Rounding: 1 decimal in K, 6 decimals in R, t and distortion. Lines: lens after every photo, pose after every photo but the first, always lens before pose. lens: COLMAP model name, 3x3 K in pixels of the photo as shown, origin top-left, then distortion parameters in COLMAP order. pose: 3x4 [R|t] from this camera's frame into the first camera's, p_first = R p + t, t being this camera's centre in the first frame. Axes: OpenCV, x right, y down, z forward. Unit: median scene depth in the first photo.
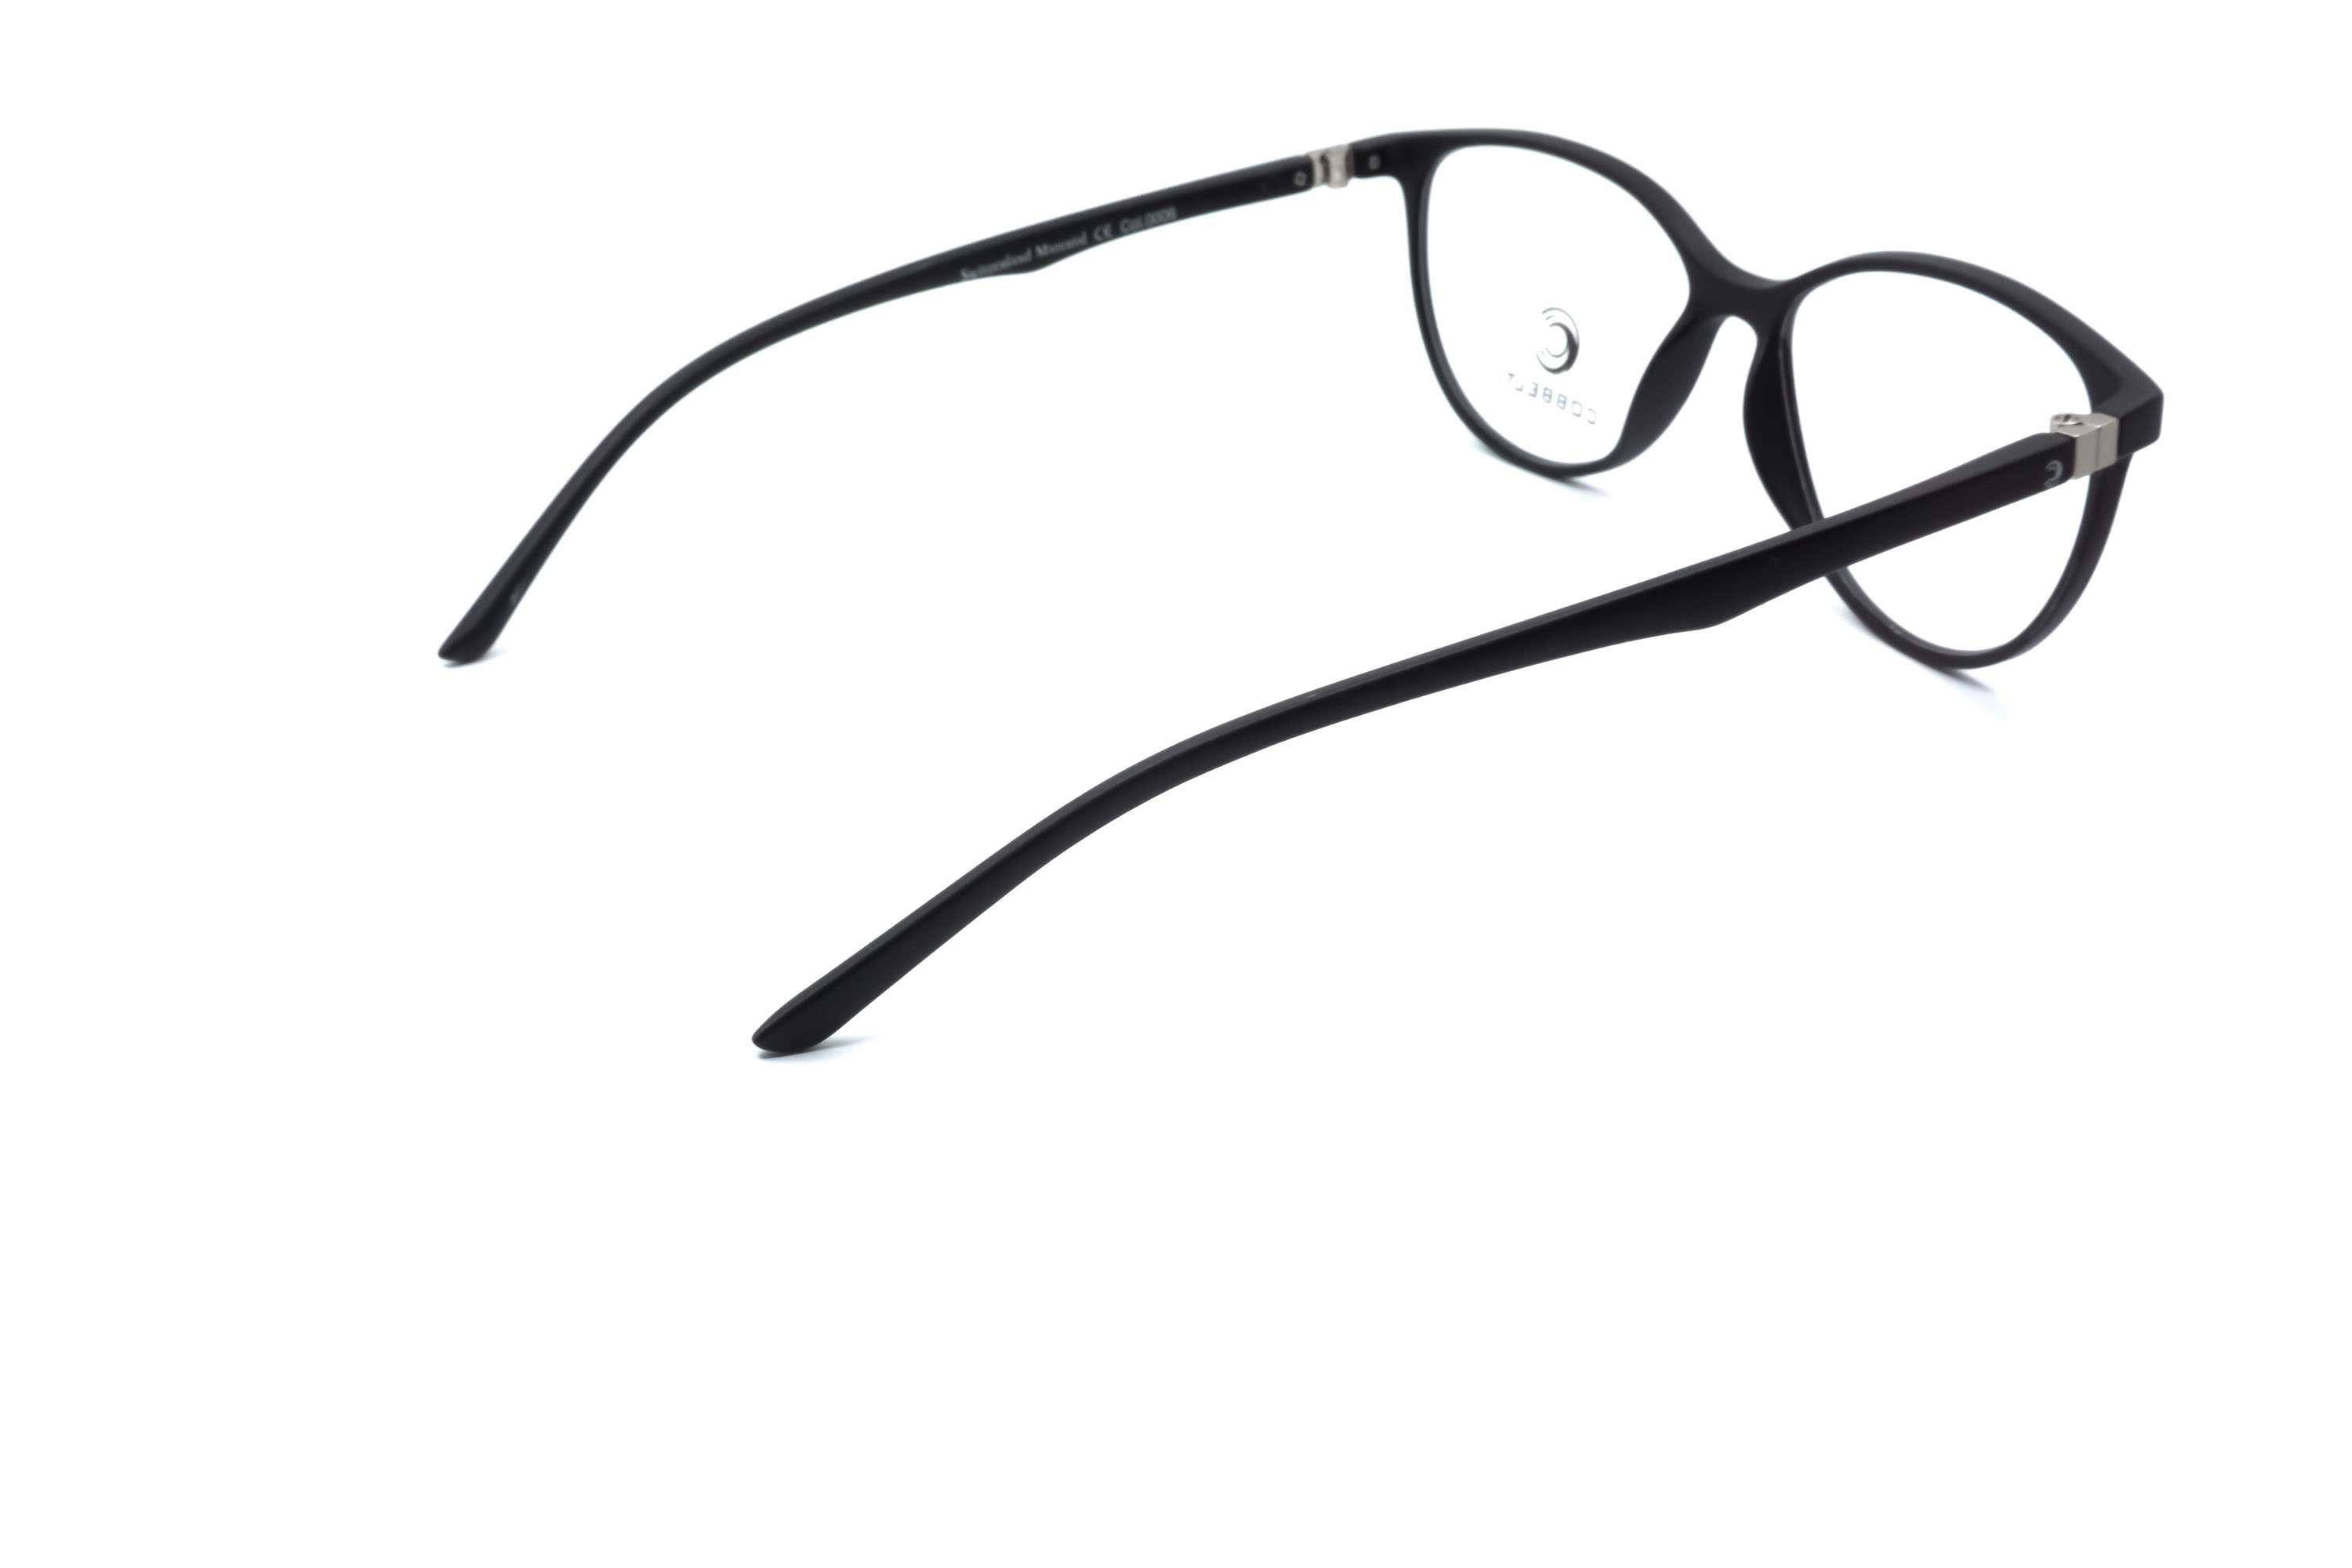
lens RADIAL K [[2664.3, 0, 1176.0], [0, 2664.3, 784.0], [0, 0, 1]] dist [-0.018011, 0.001361]
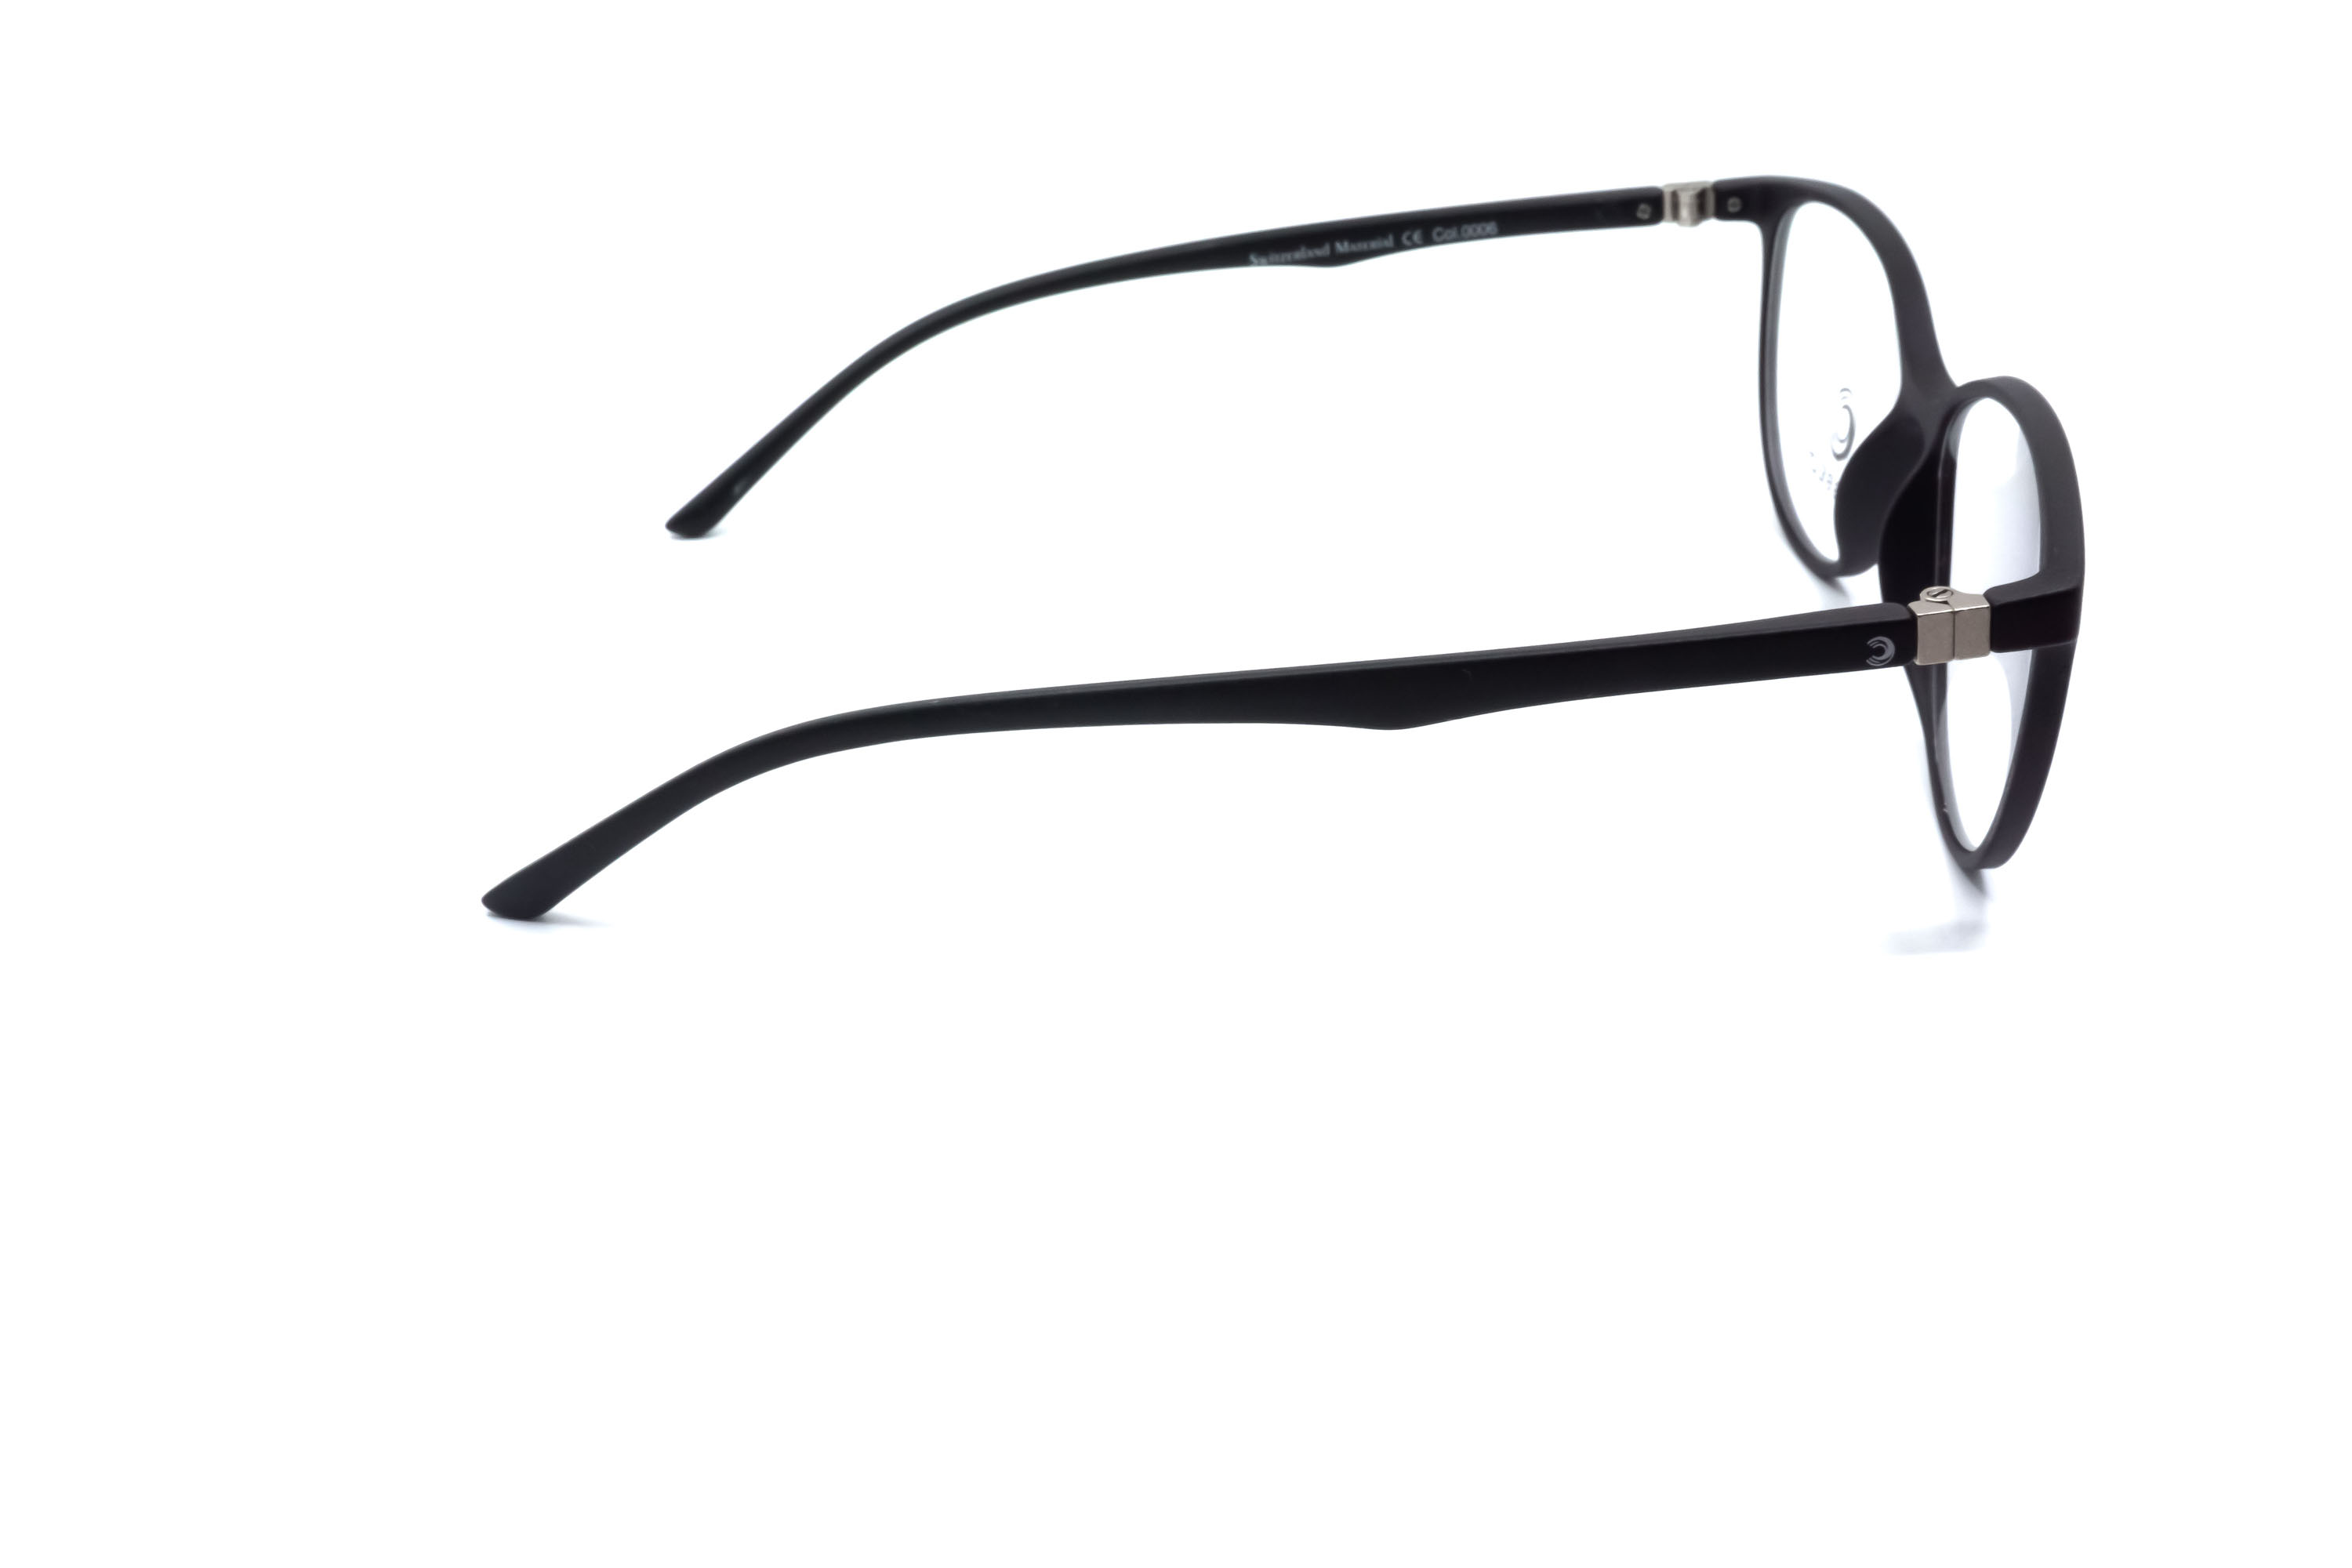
lens RADIAL K [[2664.3, 0, 1176.0], [0, 2664.3, 784.0], [0, 0, 1]] dist [-0.018011, 0.001361]
pose [[0.863749, 0.229427, -0.448665, 0.384557], [-0.220836, 0.972634, 0.072216, -0.062996], [0.452955, 0.036705, 0.890777, 0.093552]]
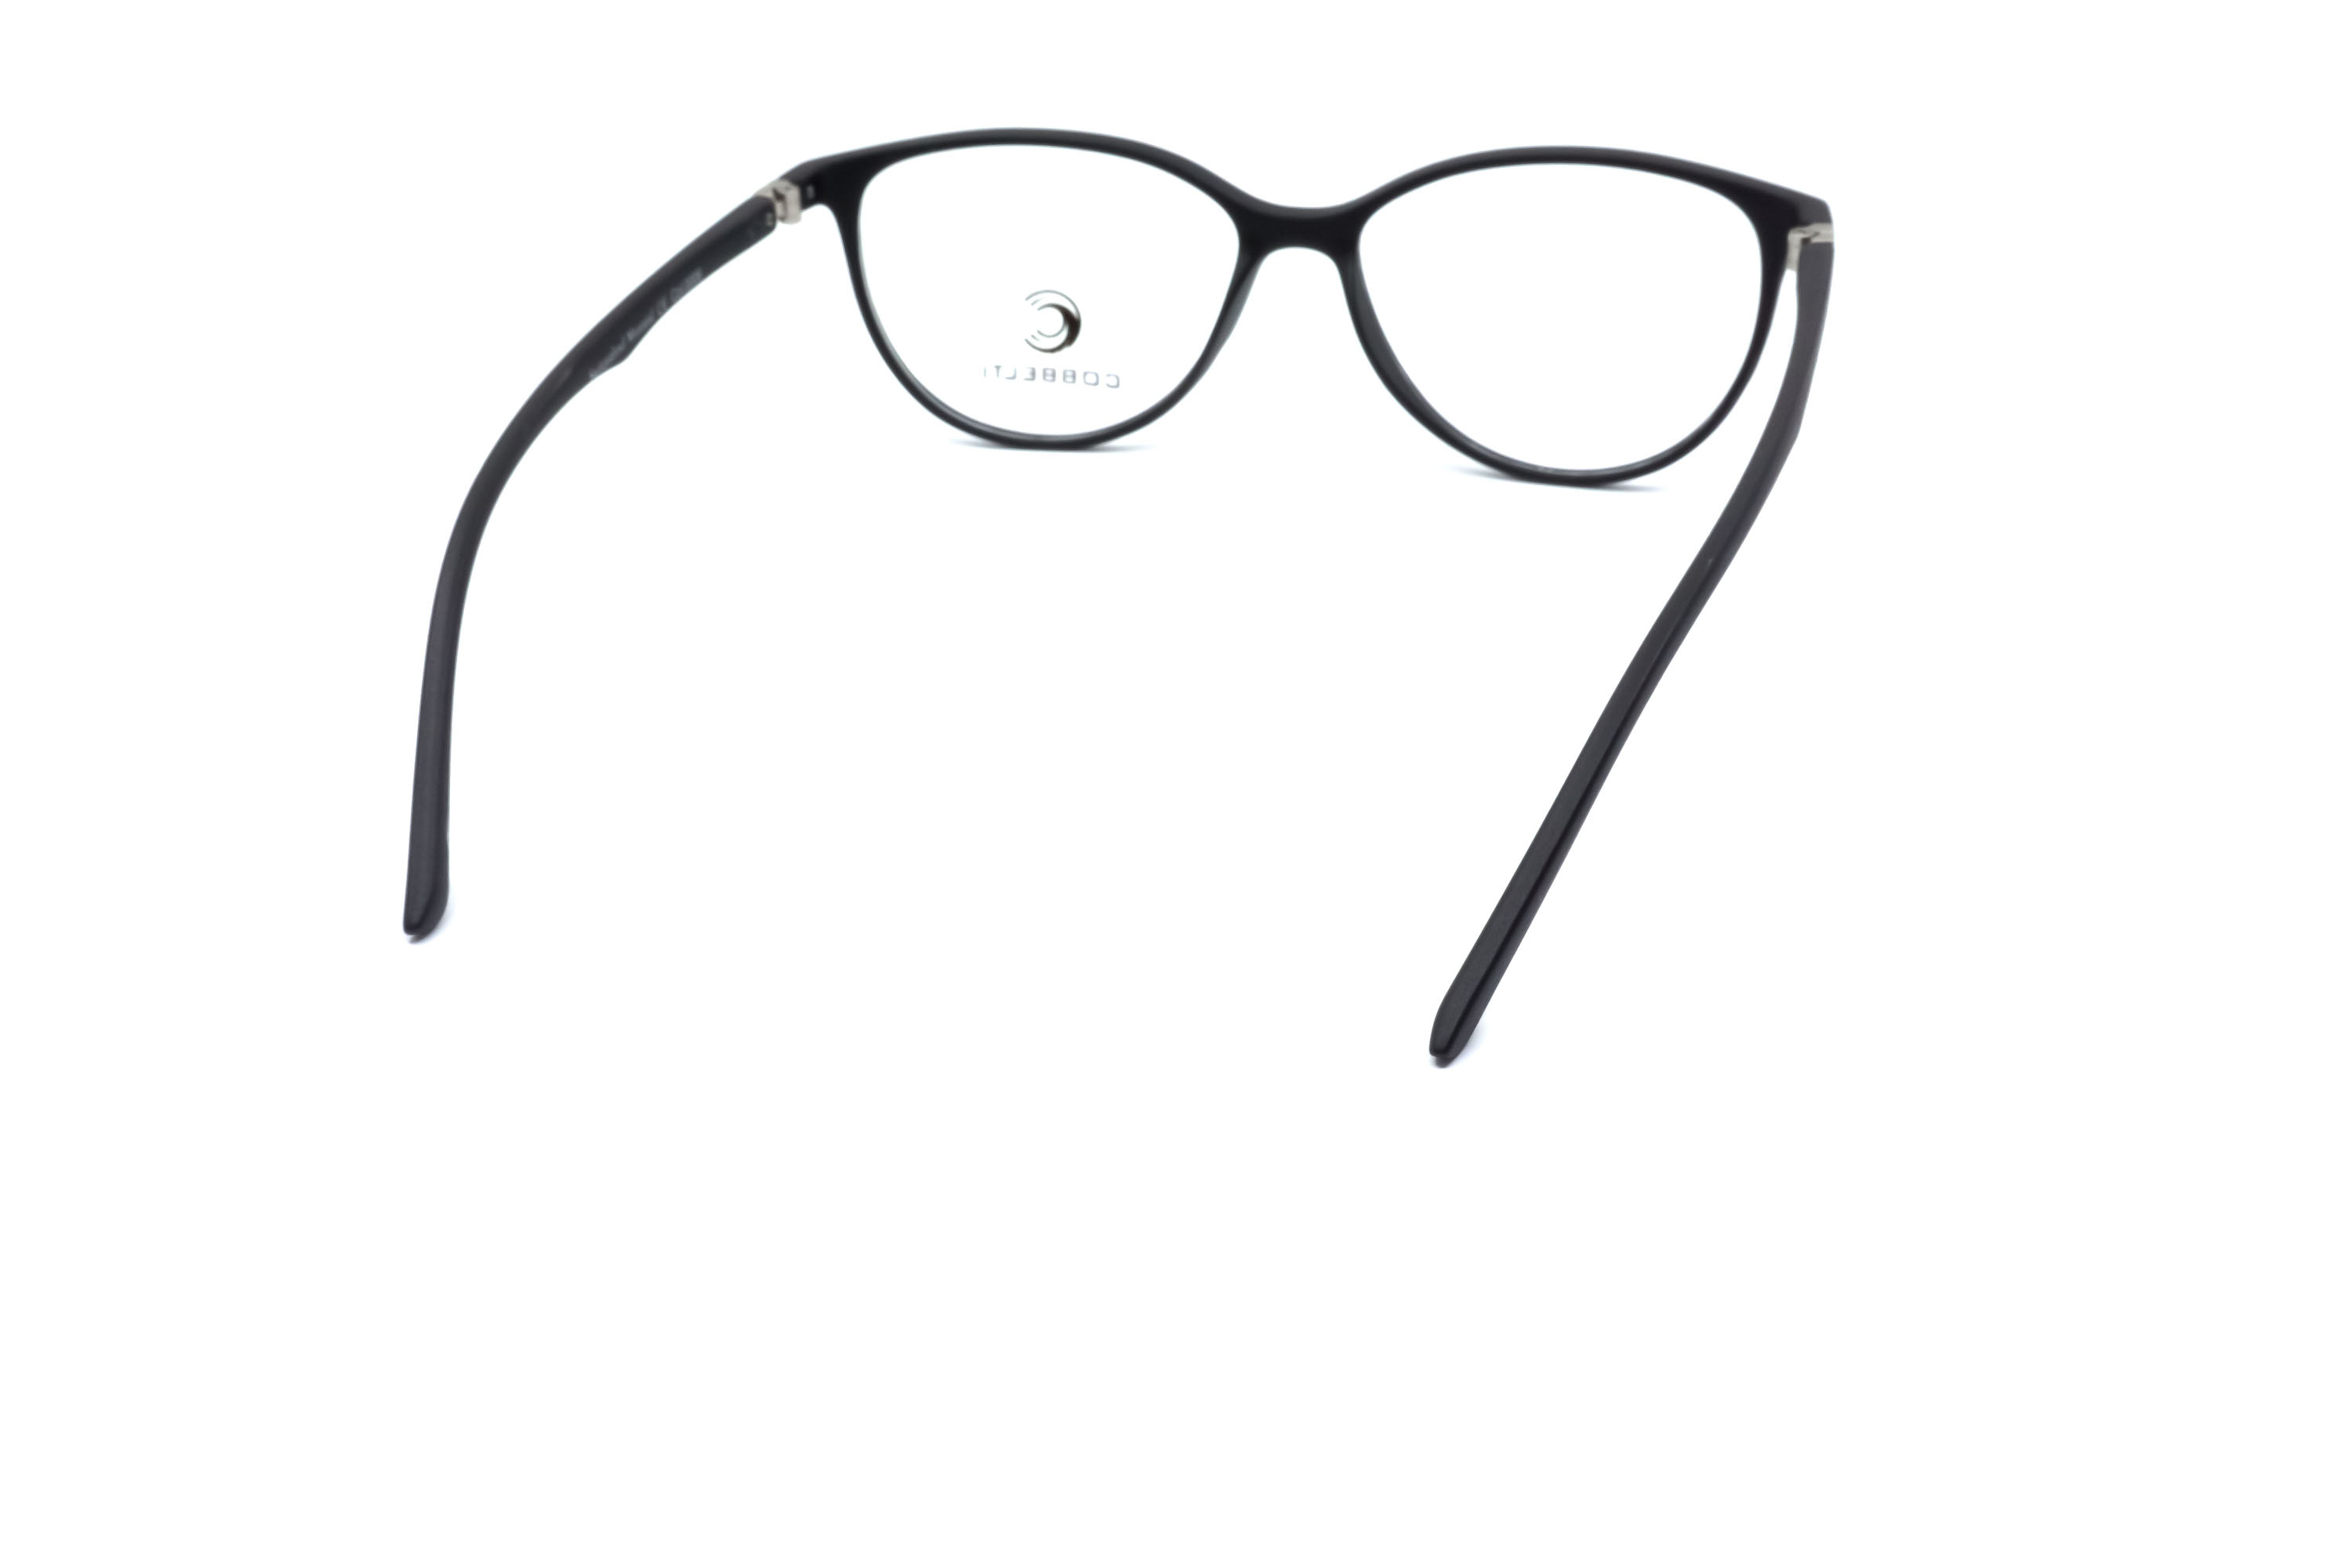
lens RADIAL K [[2664.3, 0, 1176.0], [0, 2664.3, 784.0], [0, 0, 1]] dist [-0.018011, 0.001361]
pose [[0.708185, -0.309880, 0.634389, -0.542727], [0.325816, 0.940575, 0.095726, -0.080596], [-0.626353, 0.138902, 0.767064, 0.197706]]
